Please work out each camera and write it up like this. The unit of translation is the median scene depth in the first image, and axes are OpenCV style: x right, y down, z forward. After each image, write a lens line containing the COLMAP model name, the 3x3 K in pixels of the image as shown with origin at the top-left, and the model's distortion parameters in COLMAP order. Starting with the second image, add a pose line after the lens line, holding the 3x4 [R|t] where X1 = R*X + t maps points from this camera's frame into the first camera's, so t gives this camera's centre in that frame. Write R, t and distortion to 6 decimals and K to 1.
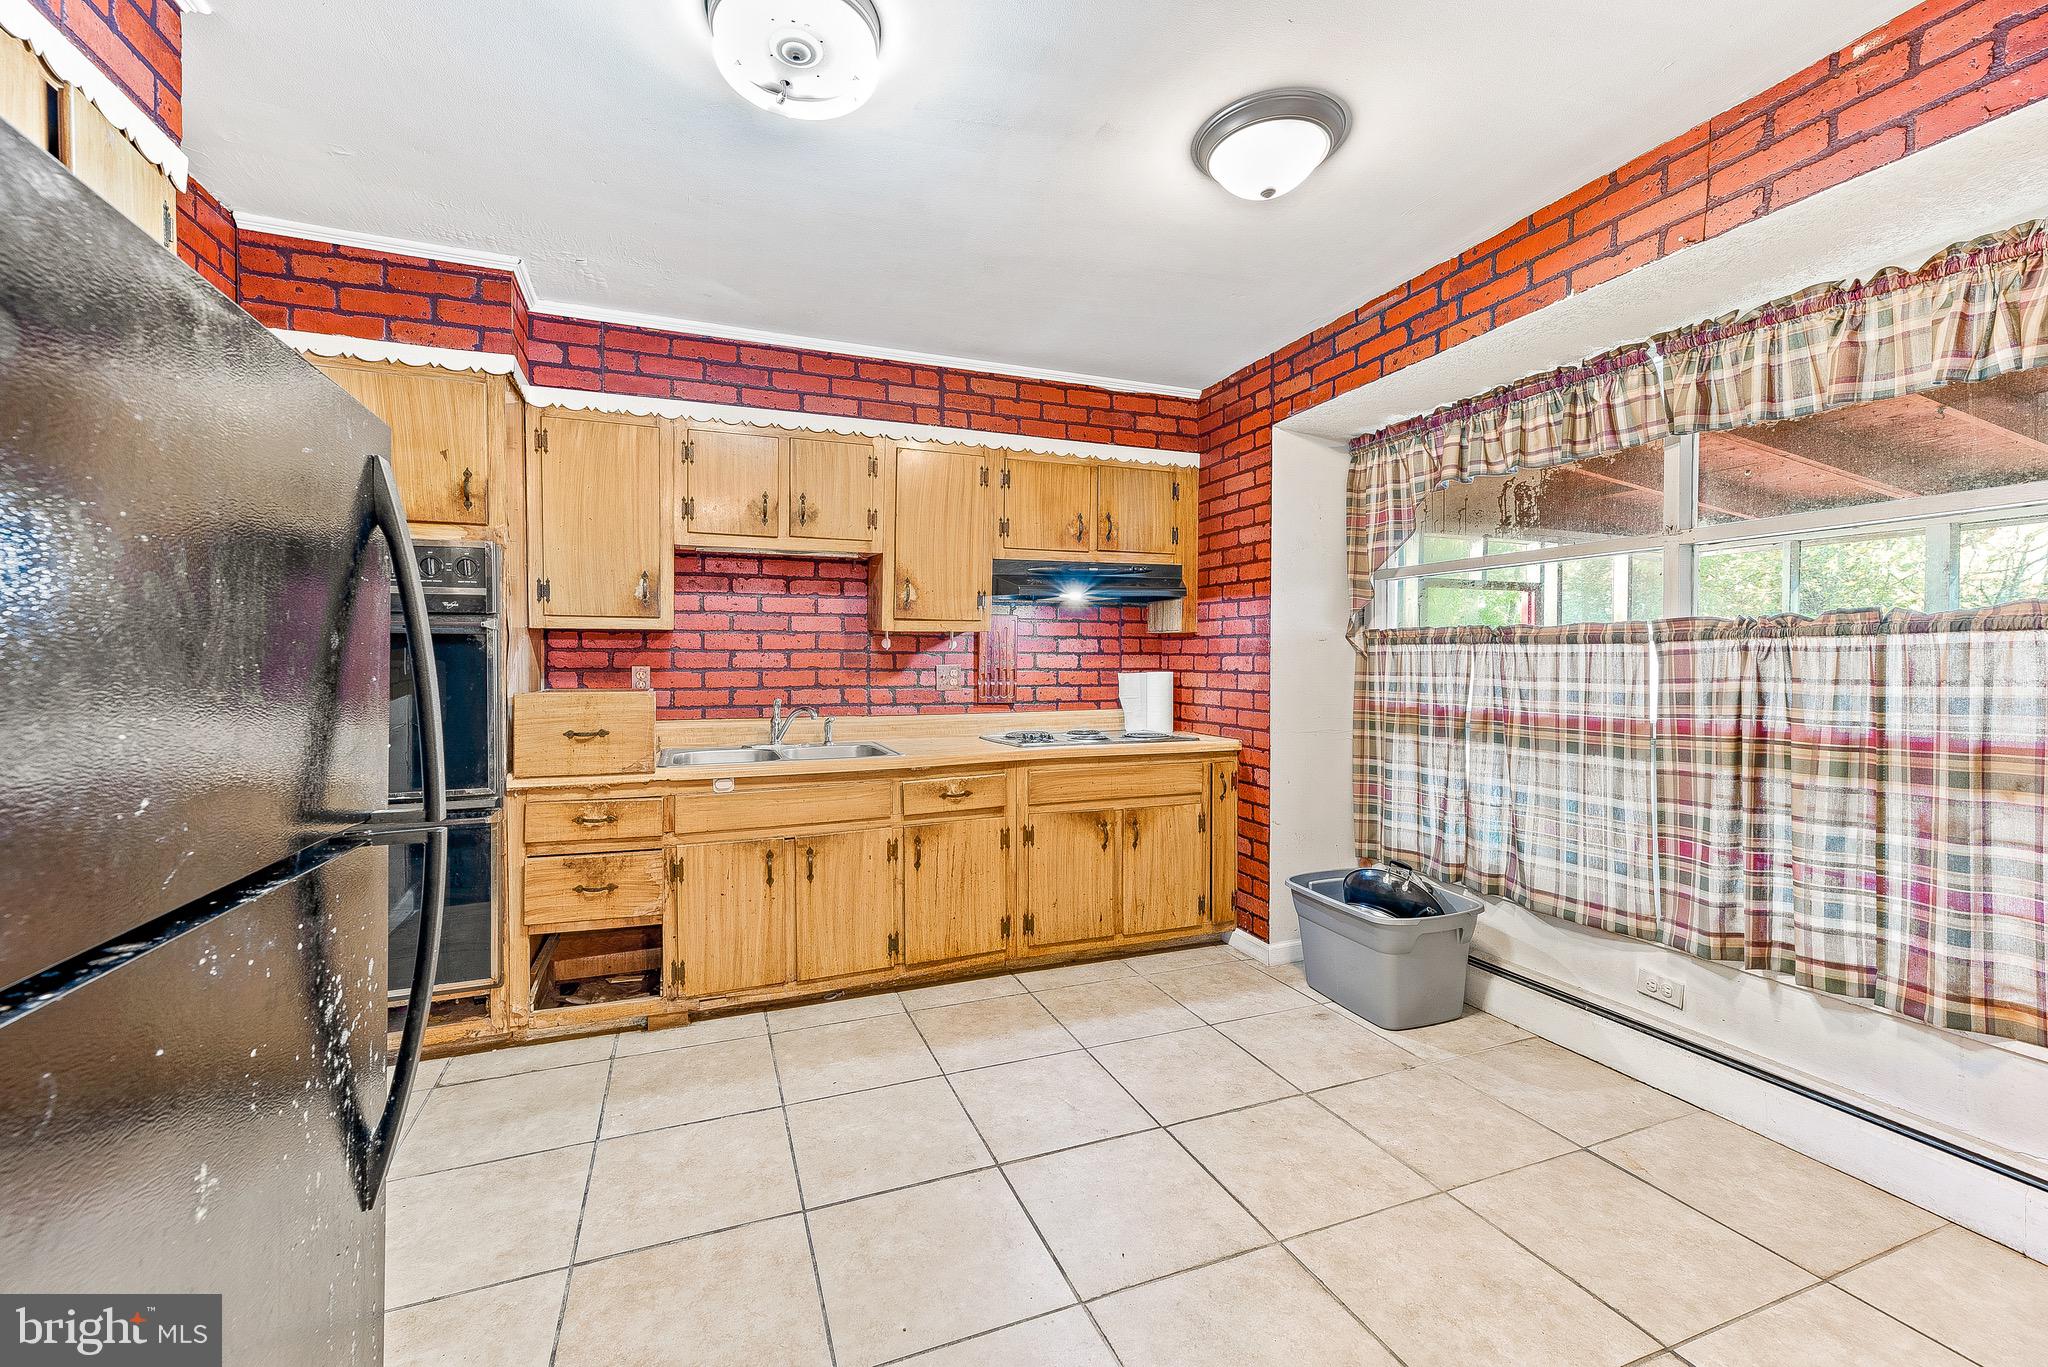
lens RADIAL K [[850.5, 0, 1013.2], [0, 850.5, 659.4], [0, 0, 1]] dist [0.013986, 0.000227]
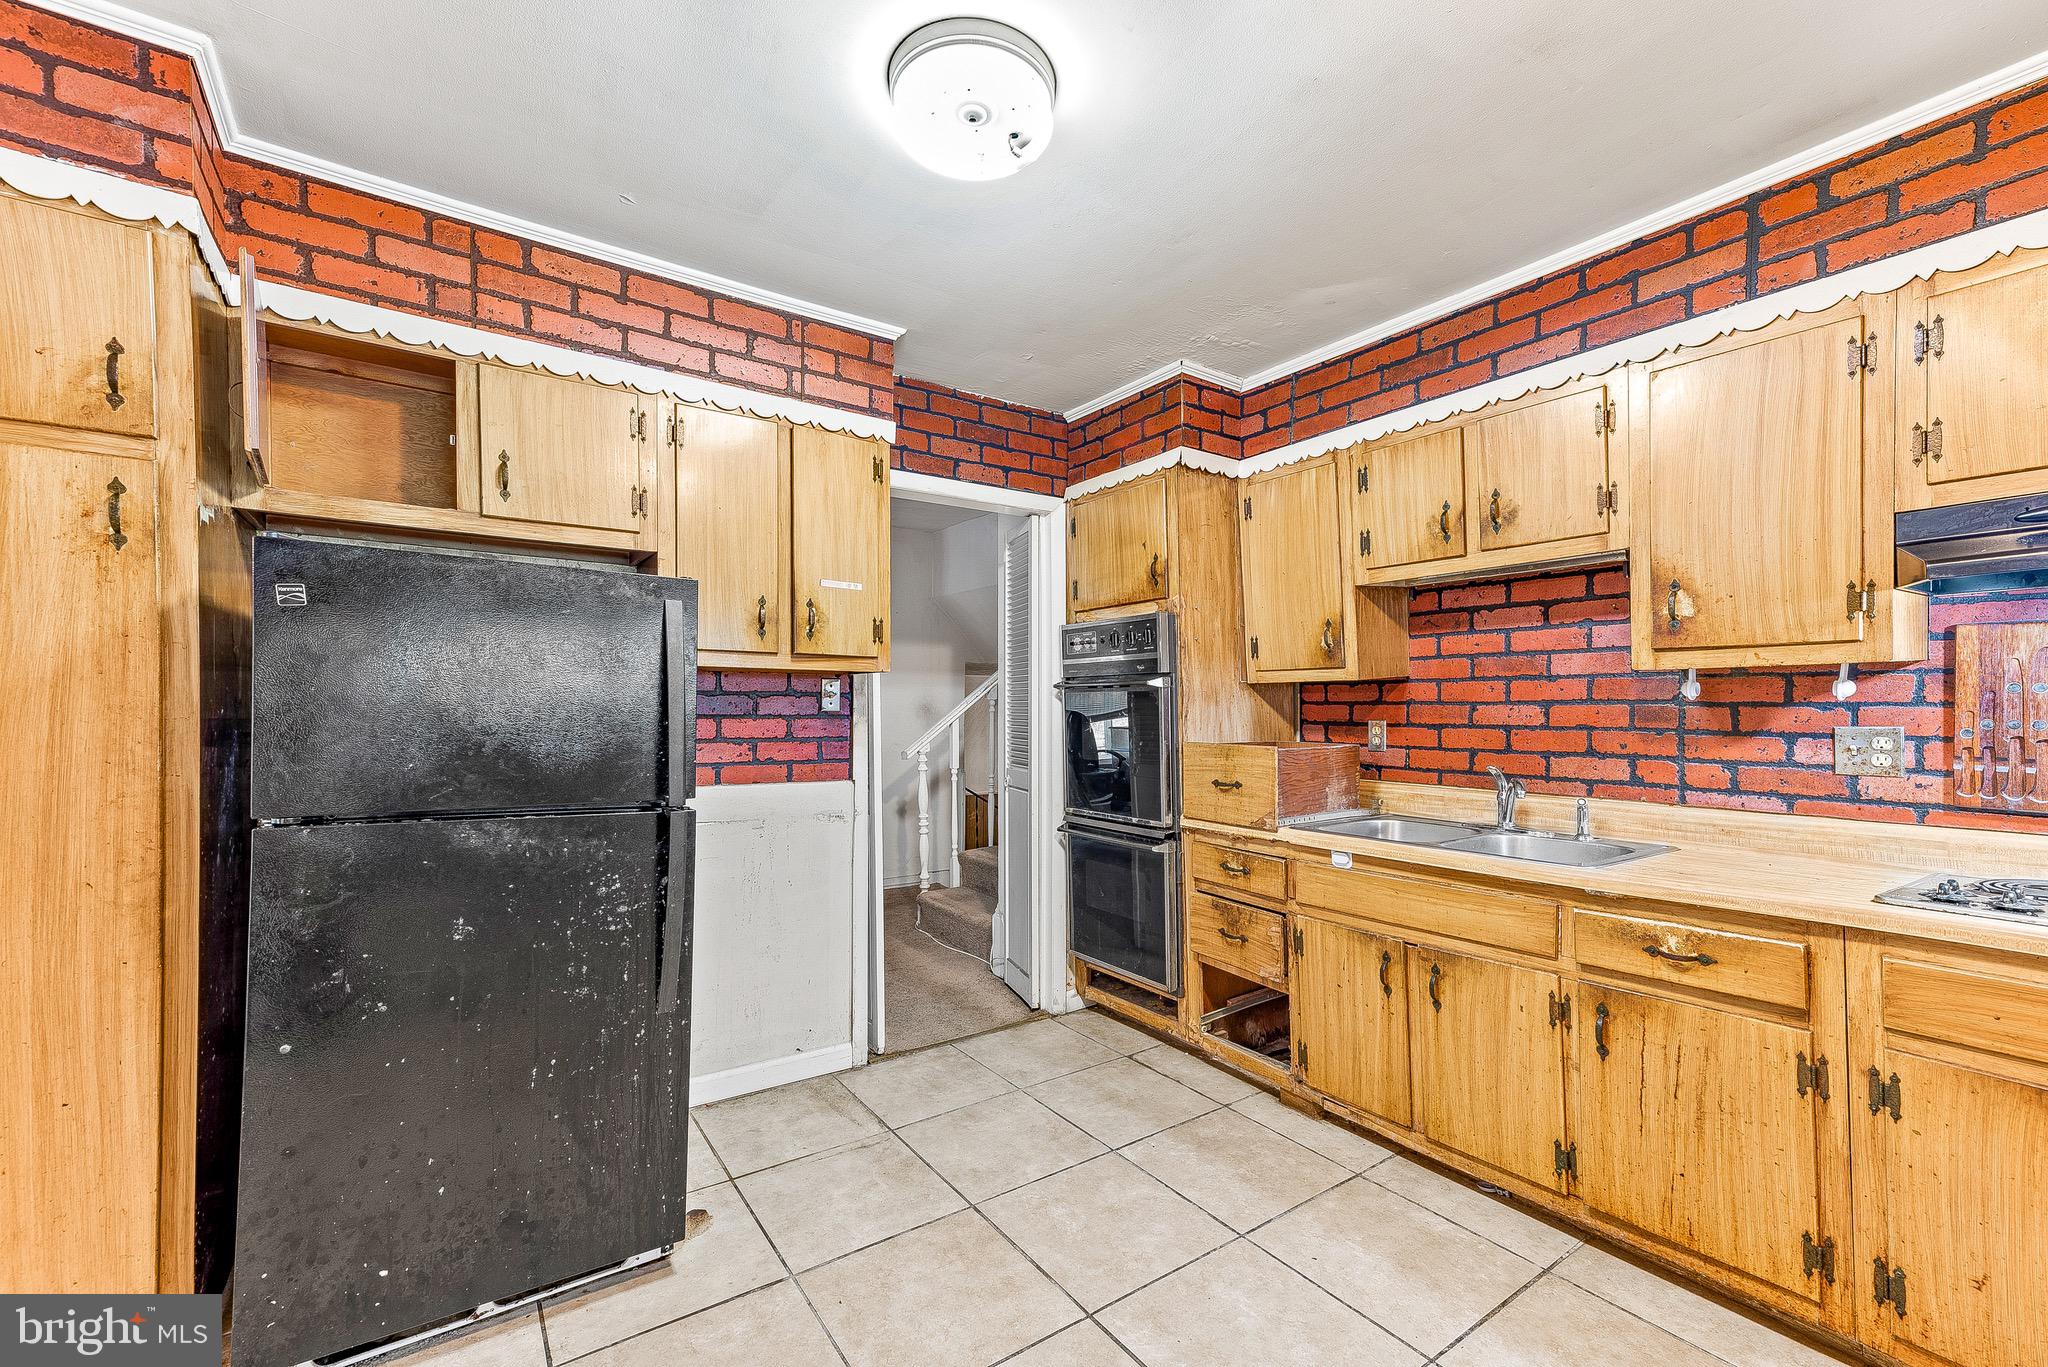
lens RADIAL K [[850.5, 0, 1003.5], [0, 850.5, 701.5], [0, 0, 1]] dist [0.013986, 0.000227]
pose [[0.220470, -0.007434, -0.975366, 0.396756], [-0.003883, 0.999956, -0.008499, -0.003329], [0.975386, 0.005661, 0.220431, 0.440116]]
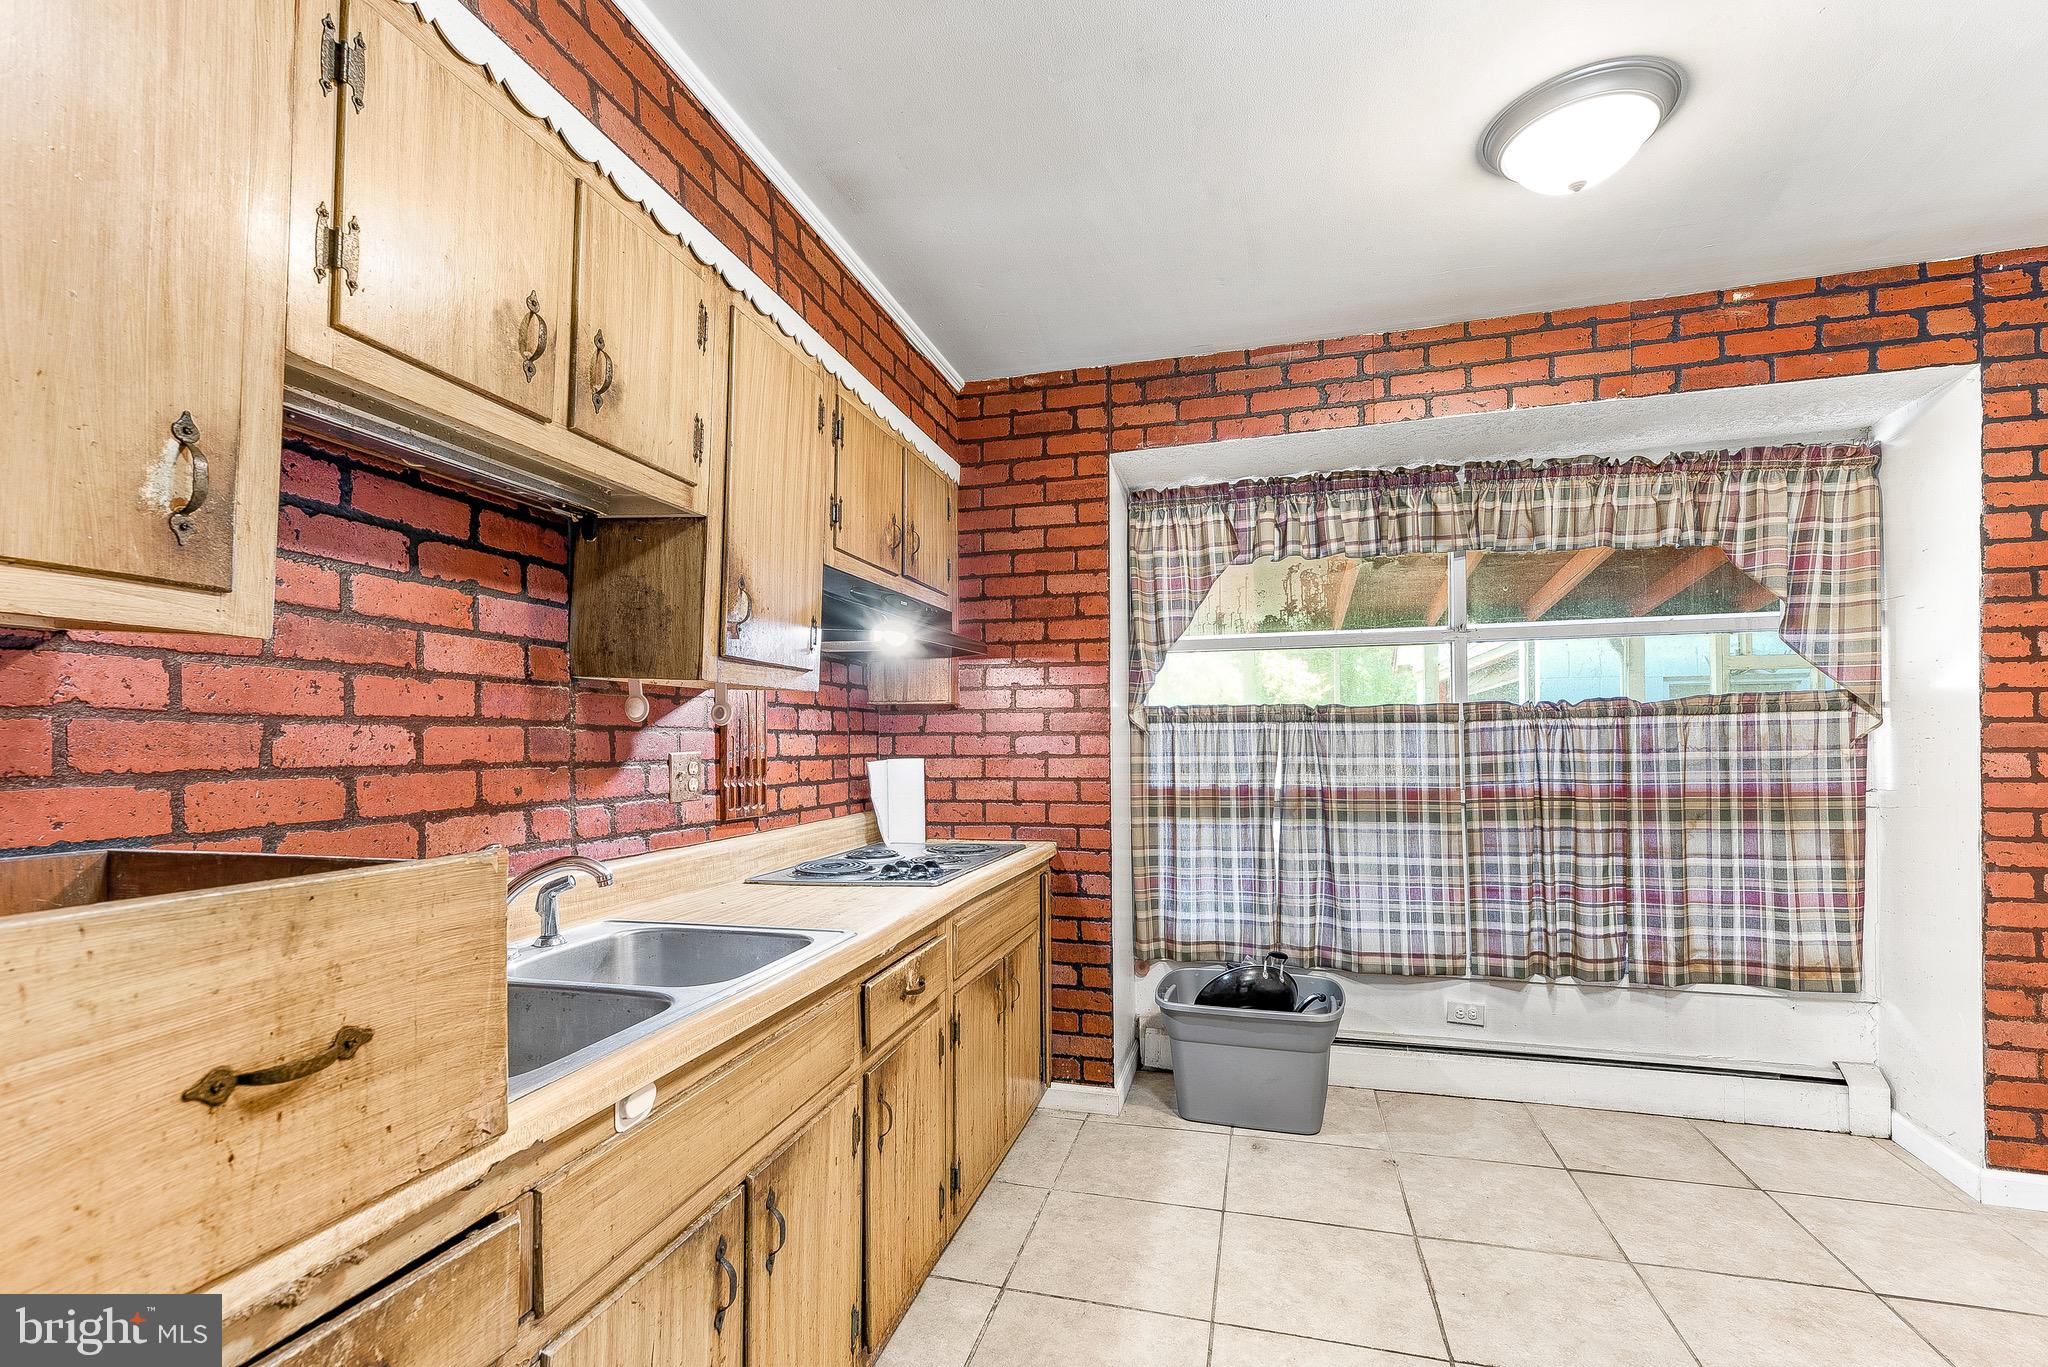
lens RADIAL K [[924.5, 0, 1027.0], [0, 924.5, 738.2], [0, 0, 1]] dist [0.016869, 0.000724]
pose [[0.575787, -0.001713, 0.817598, -0.515004], [0.008795, 0.999953, -0.004099, 0.002379], [-0.817552, 0.009551, 0.575775, 0.604820]]
